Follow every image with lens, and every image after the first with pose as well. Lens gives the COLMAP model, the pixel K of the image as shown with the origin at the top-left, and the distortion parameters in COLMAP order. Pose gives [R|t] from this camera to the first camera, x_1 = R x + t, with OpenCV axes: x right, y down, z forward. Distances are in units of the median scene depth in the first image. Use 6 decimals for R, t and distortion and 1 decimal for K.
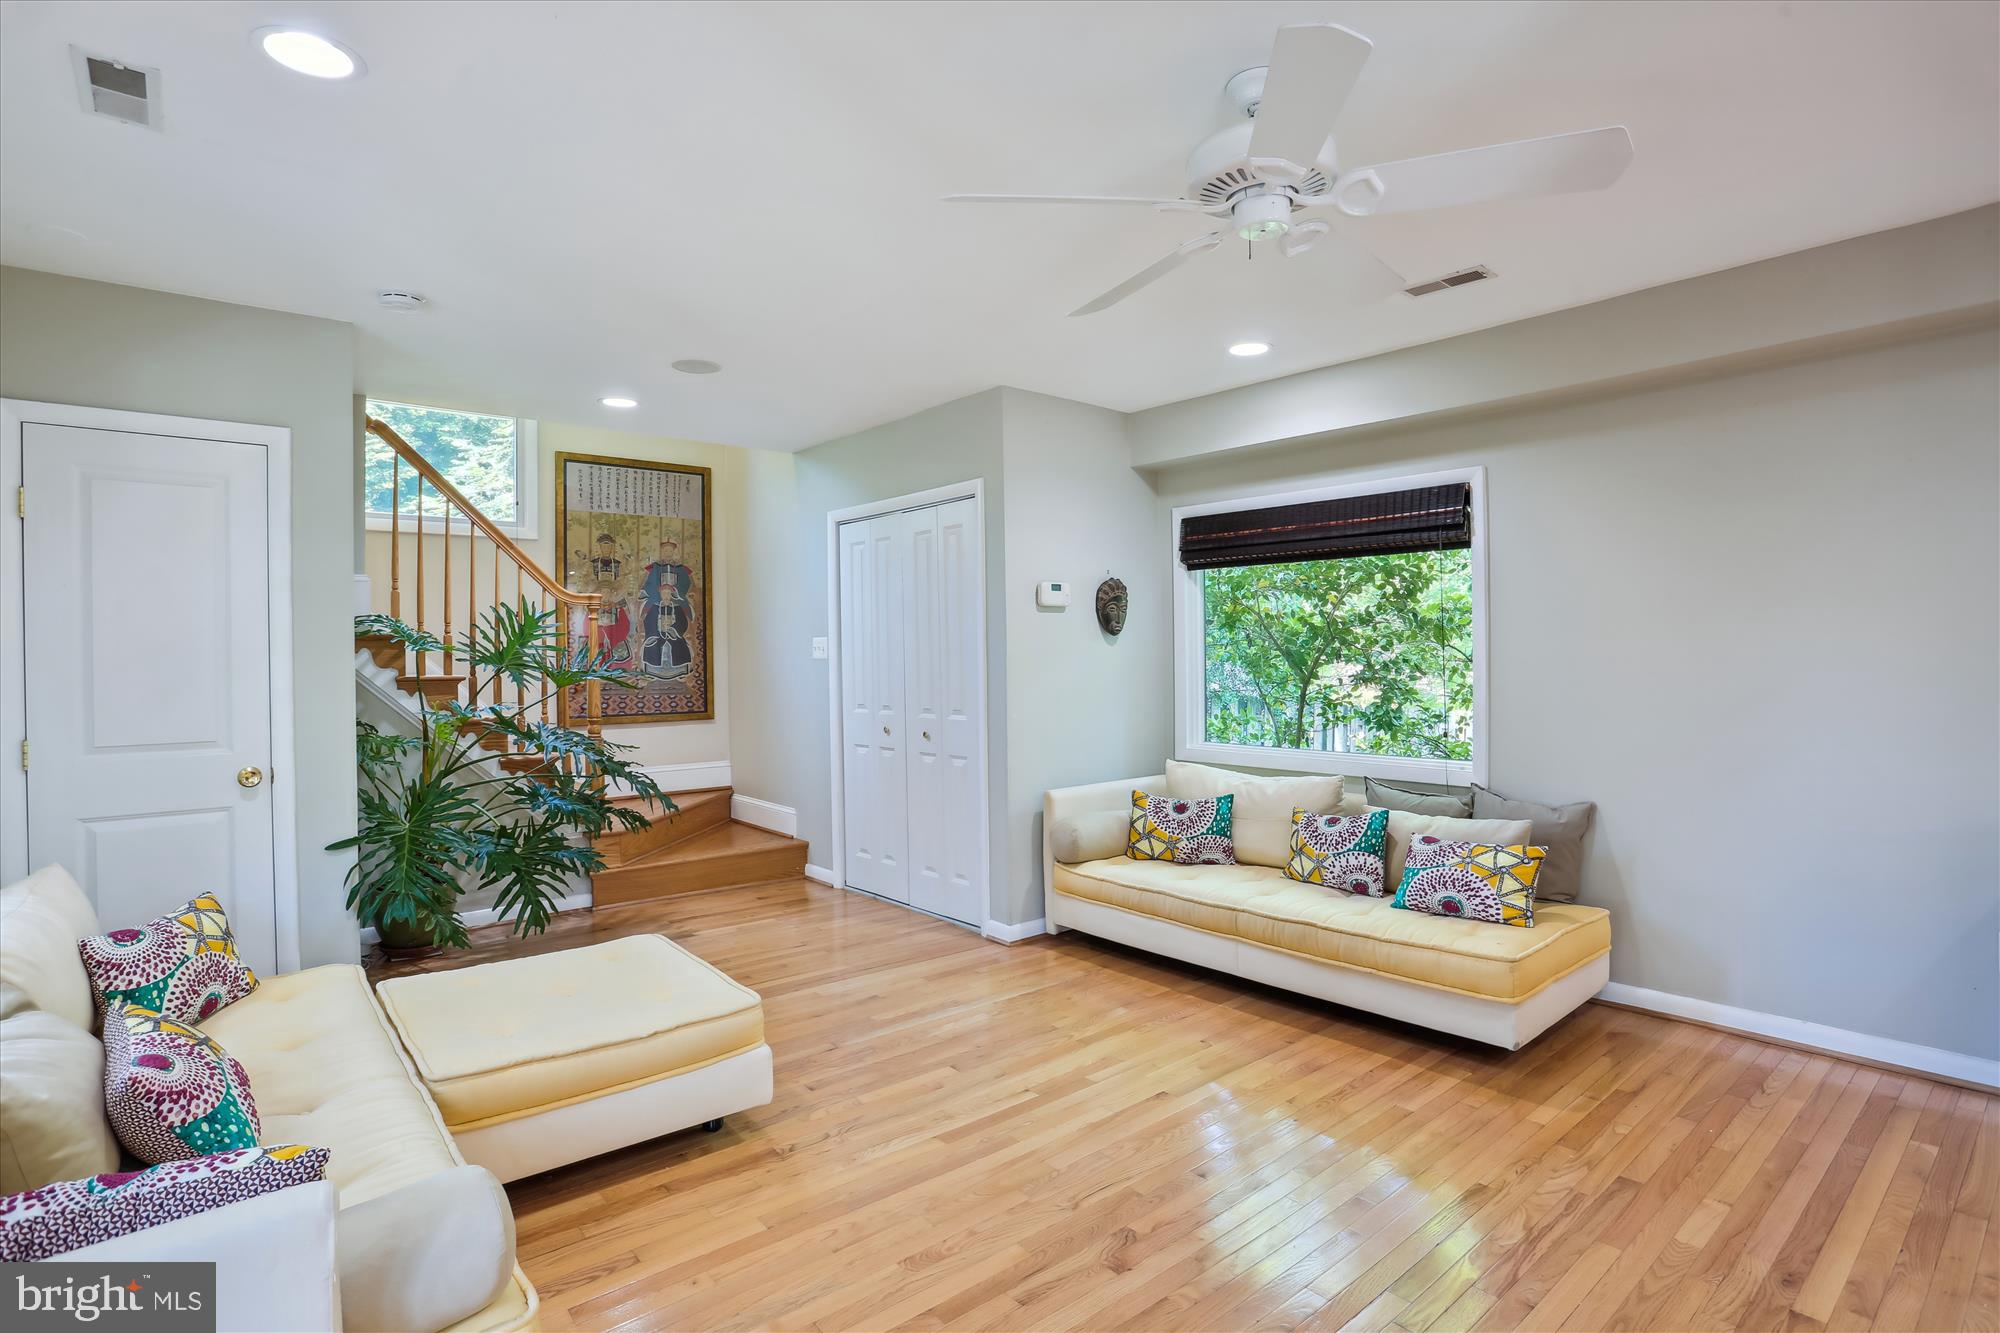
lens RADIAL K [[982.8, 0, 999.0], [0, 982.8, 646.5], [0, 0, 1]] dist [-0.077675, 0.032361]
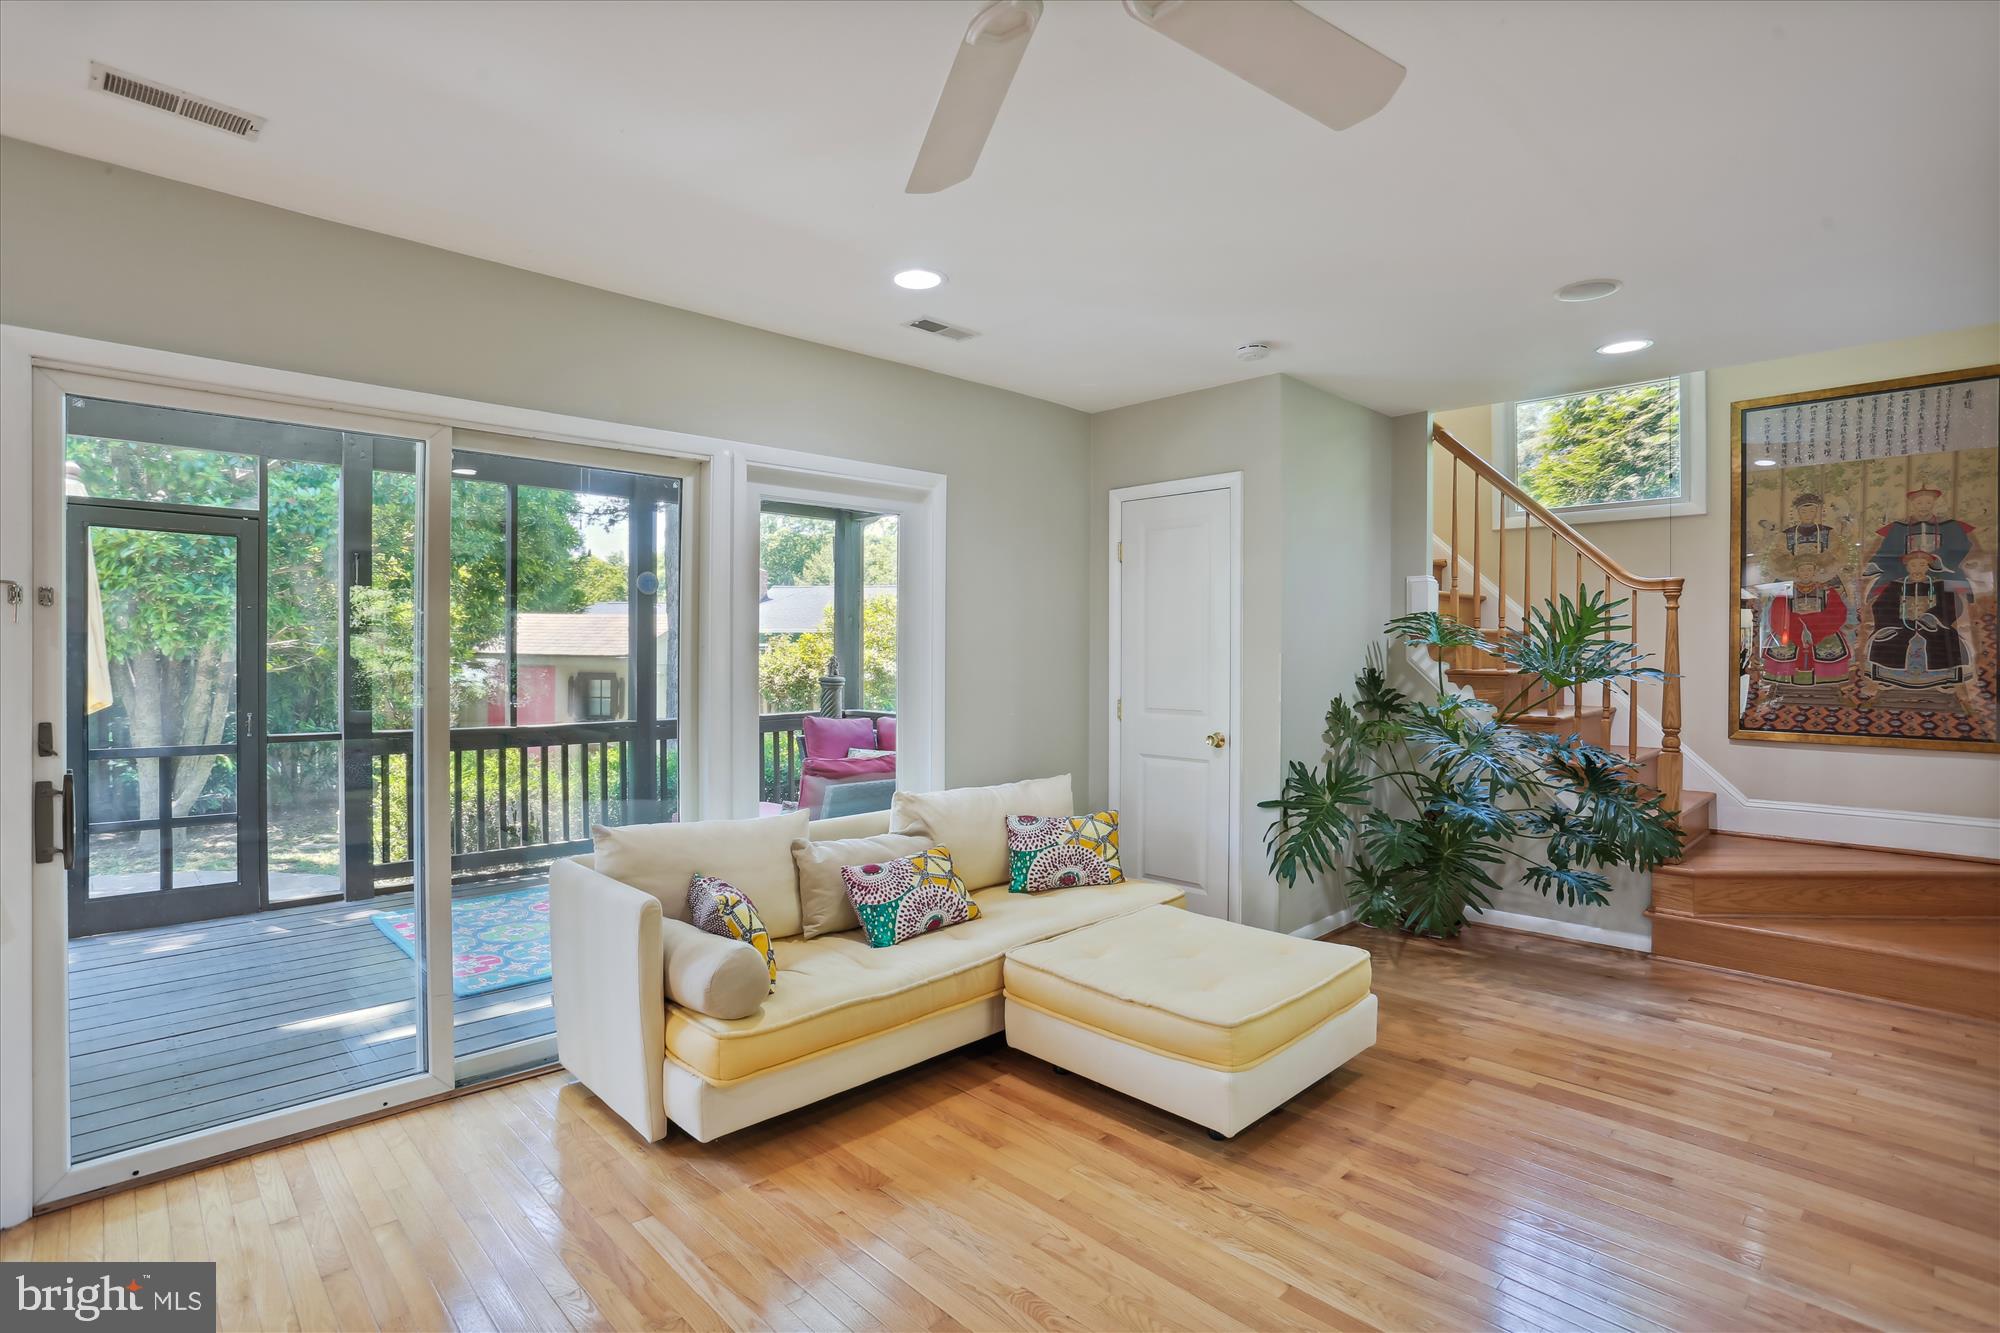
lens RADIAL K [[982.8, 0, 999.0], [0, 982.8, 646.5], [0, 0, 1]] dist [-0.077675, 0.032361]
pose [[0.071007, 0.008383, -0.997441, 0.371082], [0.001865, 0.999962, 0.008537, -0.003965], [0.997474, -0.002467, 0.070989, 0.398126]]
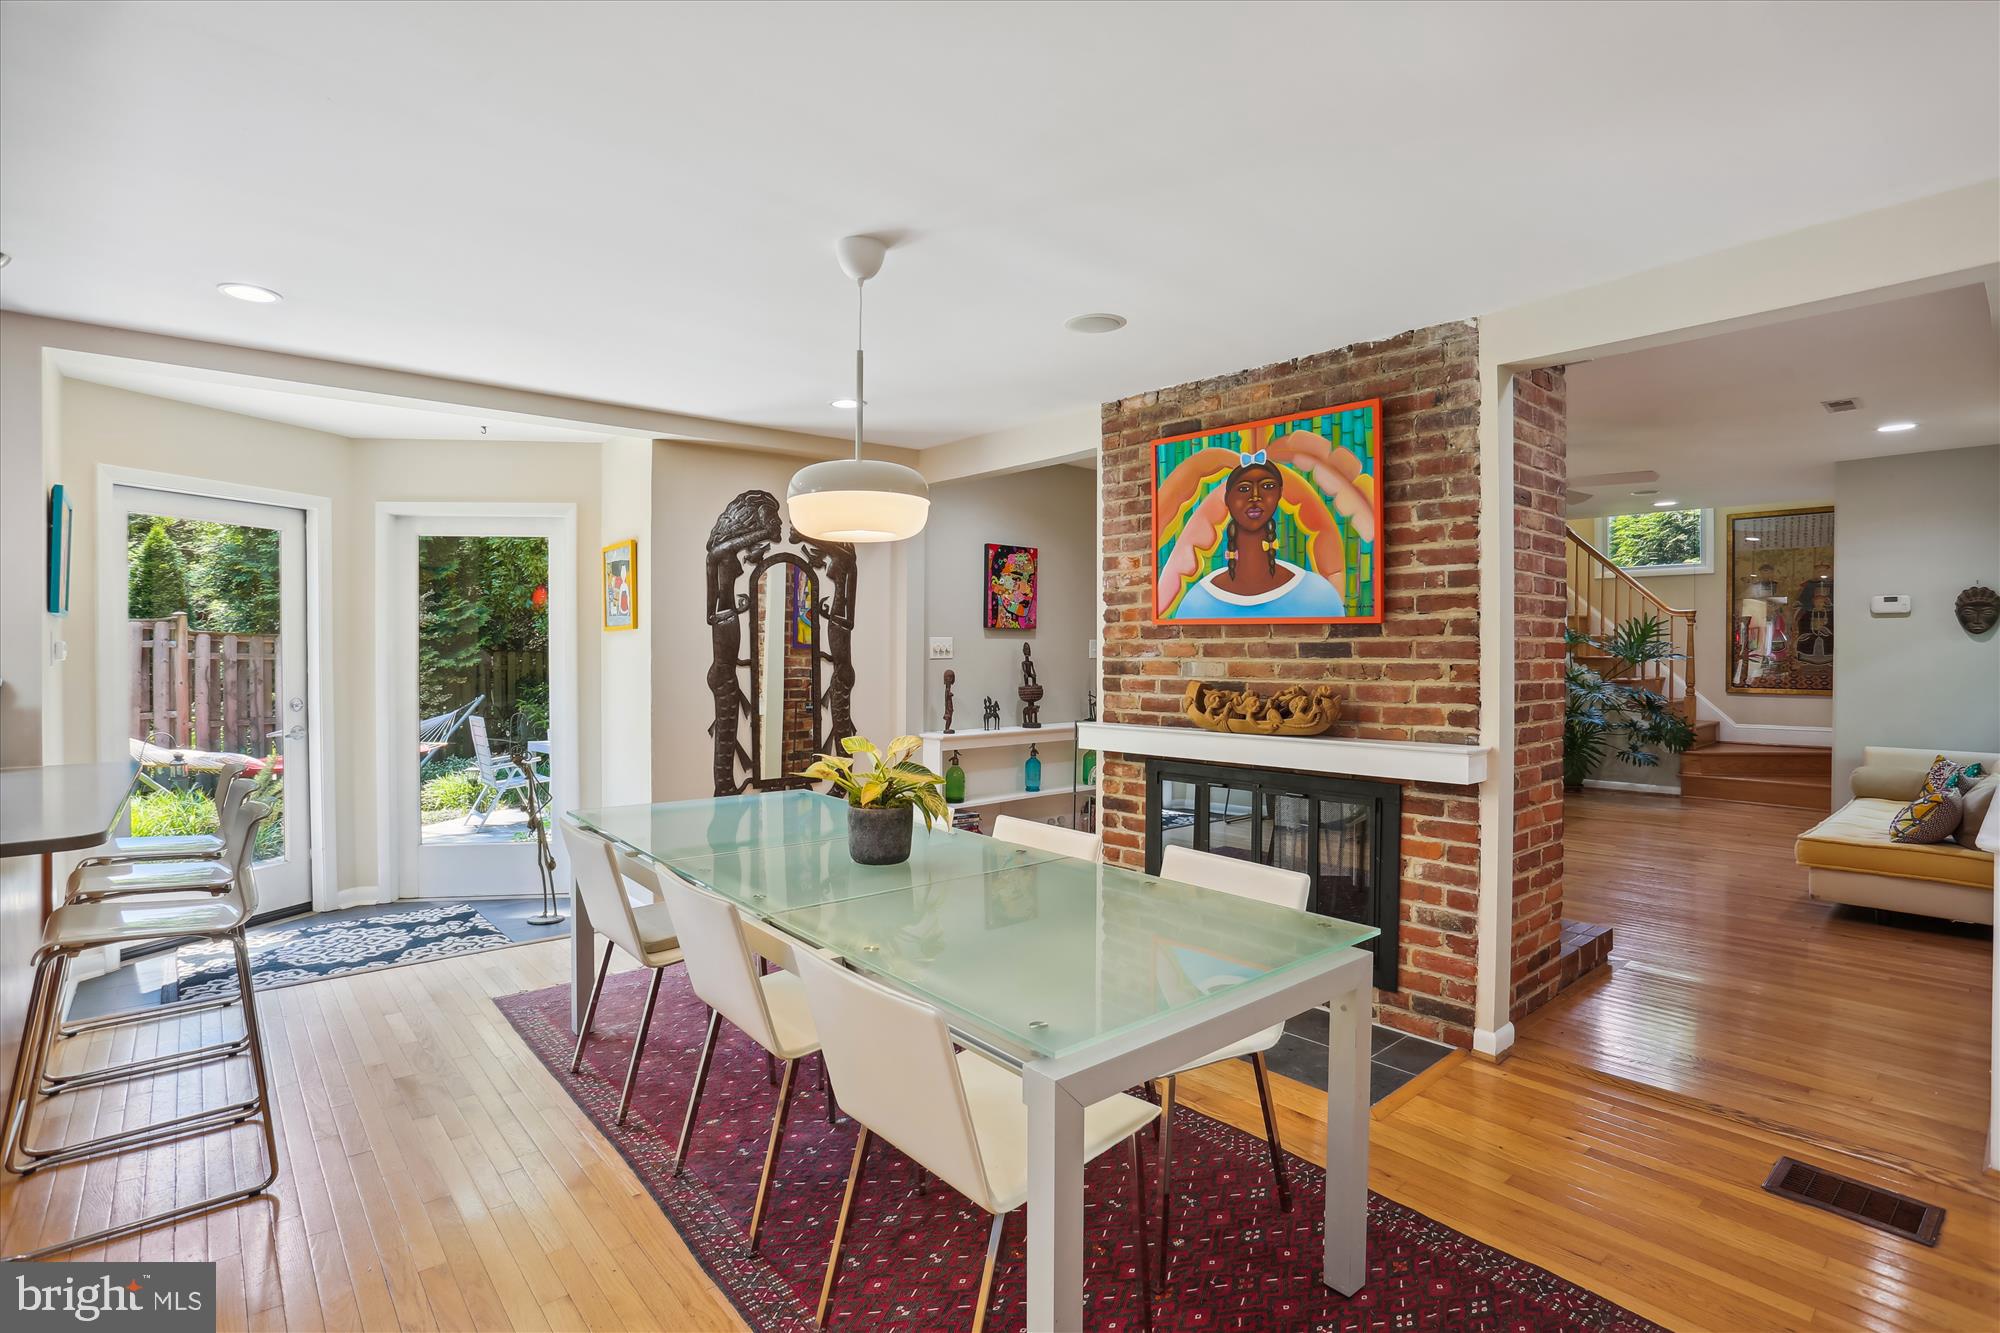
lens RADIAL K [[982.8, 0, 999.0], [0, 982.8, 646.5], [0, 0, 1]] dist [-0.077675, 0.032361]
pose [[0.010689, 0.009399, -0.999899, 1.304925], [0.004807, 0.999944, 0.009451, -0.013117], [0.999931, -0.004907, 0.010643, -0.233511]]
